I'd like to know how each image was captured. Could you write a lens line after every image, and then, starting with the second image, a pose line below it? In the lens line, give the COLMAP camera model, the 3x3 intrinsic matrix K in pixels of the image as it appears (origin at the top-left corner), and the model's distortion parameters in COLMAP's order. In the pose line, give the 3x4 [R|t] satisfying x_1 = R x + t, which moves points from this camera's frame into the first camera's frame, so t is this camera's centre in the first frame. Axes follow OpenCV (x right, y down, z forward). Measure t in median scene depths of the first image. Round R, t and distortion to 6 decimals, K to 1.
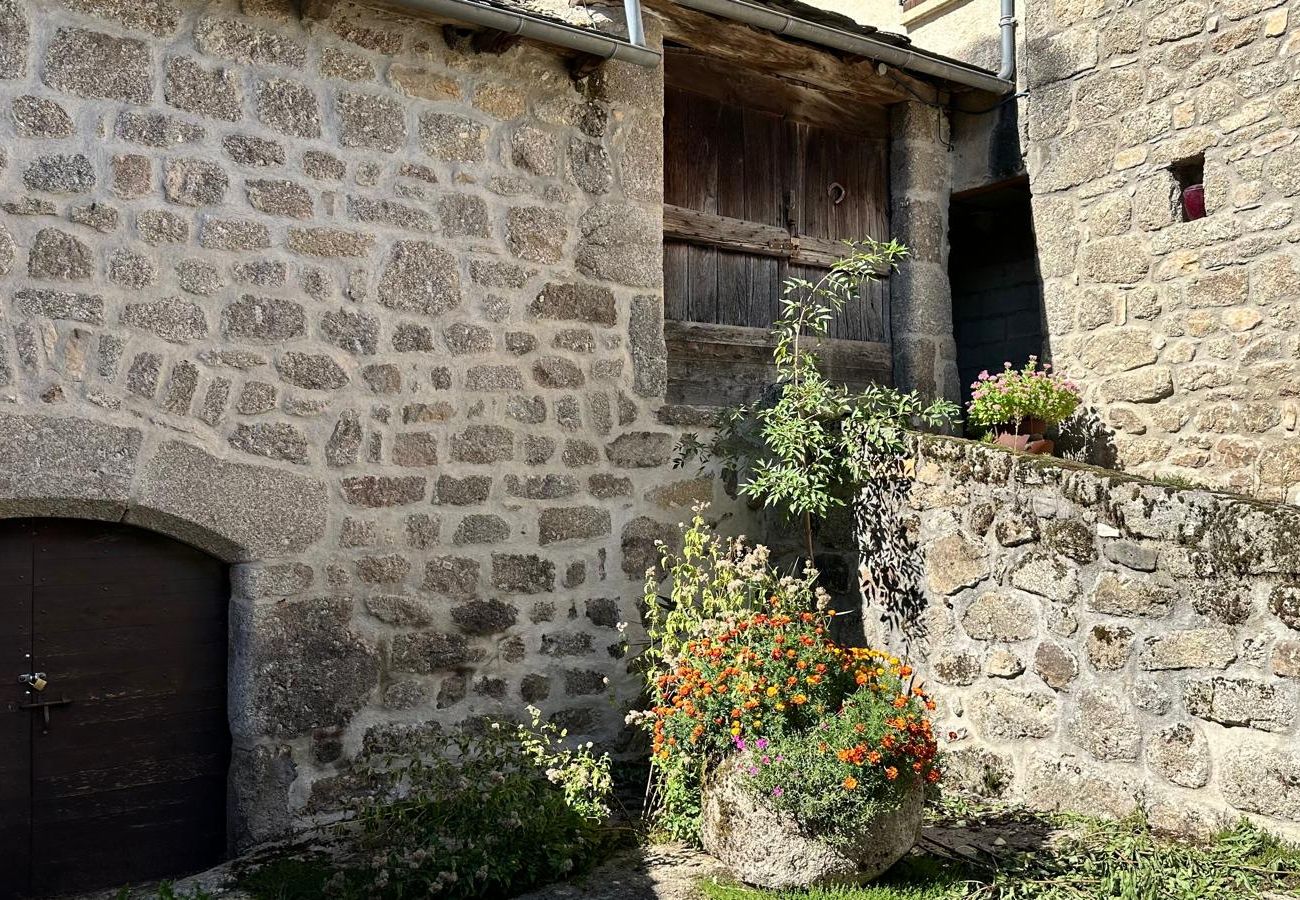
lens RADIAL K [[1131.5, 0, 662.2], [0, 1131.5, 461.6], [0, 0, 1]] dist [0.096124, -0.118026]
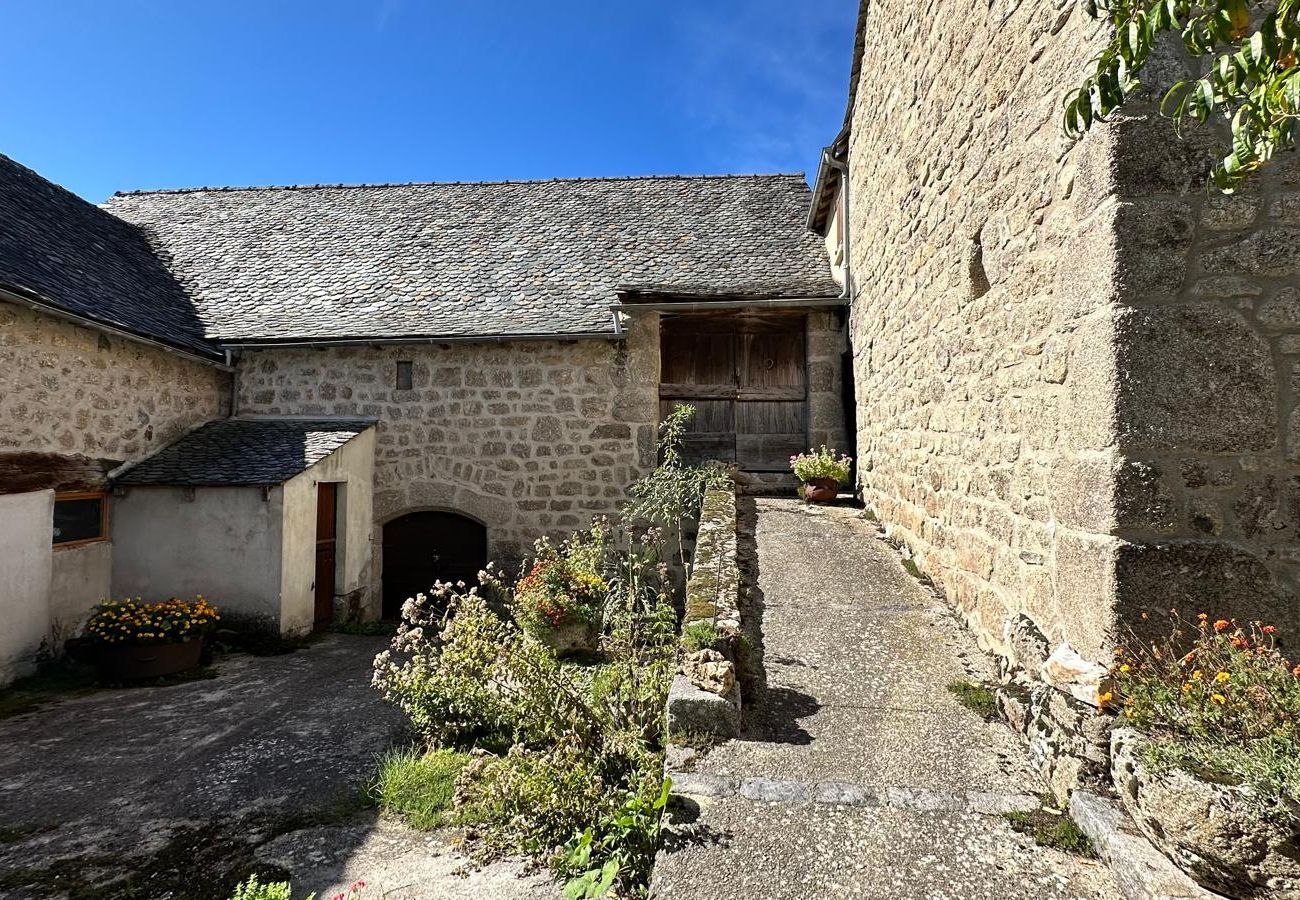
lens RADIAL K [[629.7, 0, 654.8], [0, 629.7, 447.7], [0, 0, 1]] dist [-0.002626, 0.001429]
pose [[0.760604, -0.010205, -0.649136, 0.992741], [0.007696, 0.999948, -0.006703, -0.103076], [0.649170, 0.000102, 0.760643, -0.008296]]
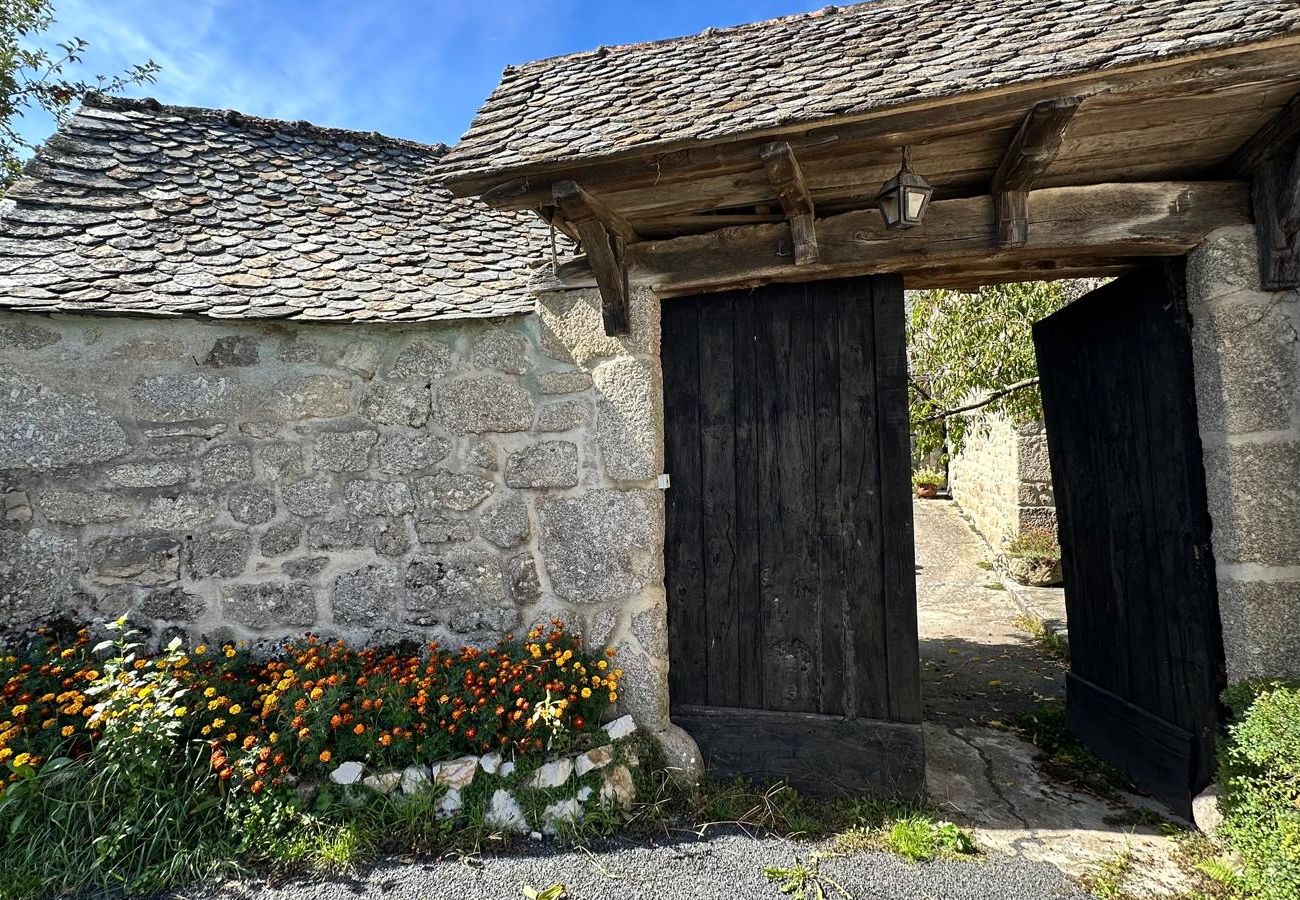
lens RADIAL K [[629.7, 0, 659.9], [0, 629.7, 450.4], [0, 0, 1]] dist [-0.002626, 0.001429]
pose [[0.658538, -0.024249, -0.752157, 1.476864], [0.032037, 0.999478, -0.004173, -0.186378], [0.751865, -0.021349, 0.658971, -0.996084]]
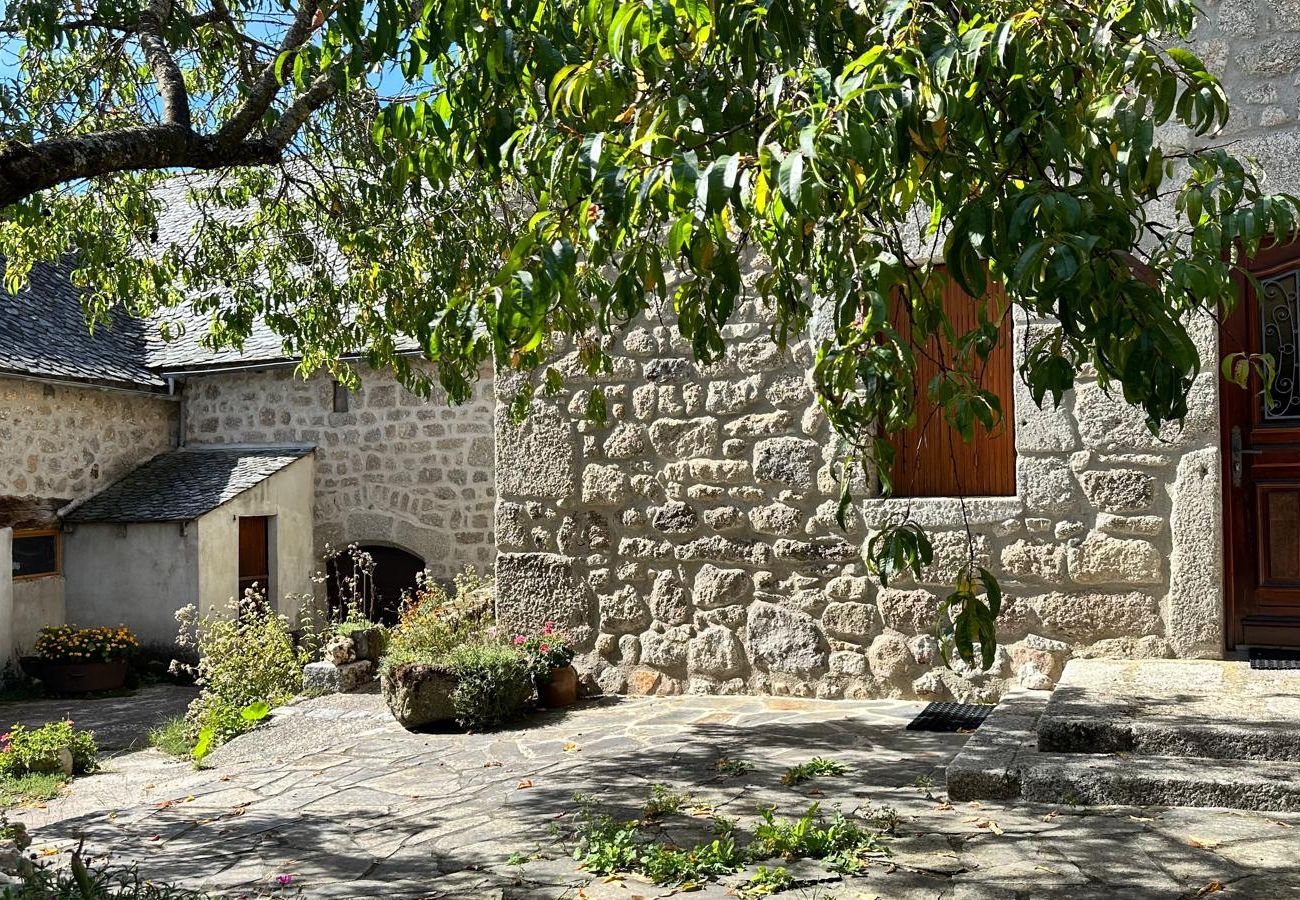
lens RADIAL K [[1129.3, 0, 644.8], [0, 1129.3, 457.6], [0, 0, 1]] dist [0.123543, -0.187015]
pose [[0.522148, -0.019525, -0.852631, 2.030306], [0.037649, 0.999291, 0.000173, -0.135646], [0.852024, -0.032191, 0.522513, 0.025421]]
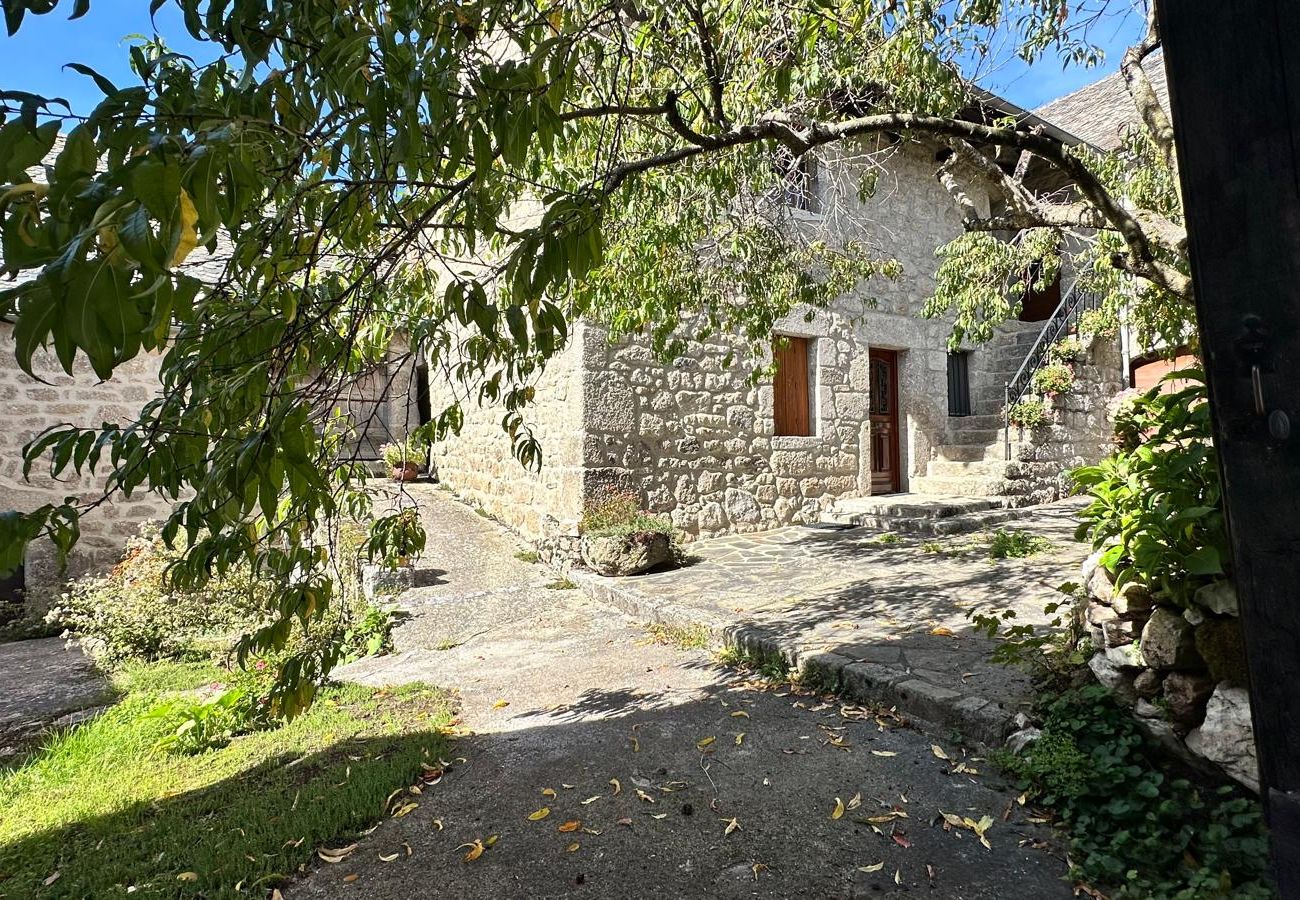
lens RADIAL K [[629.7, 0, 638.0], [0, 629.7, 447.1], [0, 0, 1]] dist [-0.002626, 0.001429]
pose [[0.999869, -0.012006, -0.010837, 1.049984], [0.011934, 0.999906, -0.006697, -0.068349], [0.010917, 0.006567, 0.999919, -0.481768]]
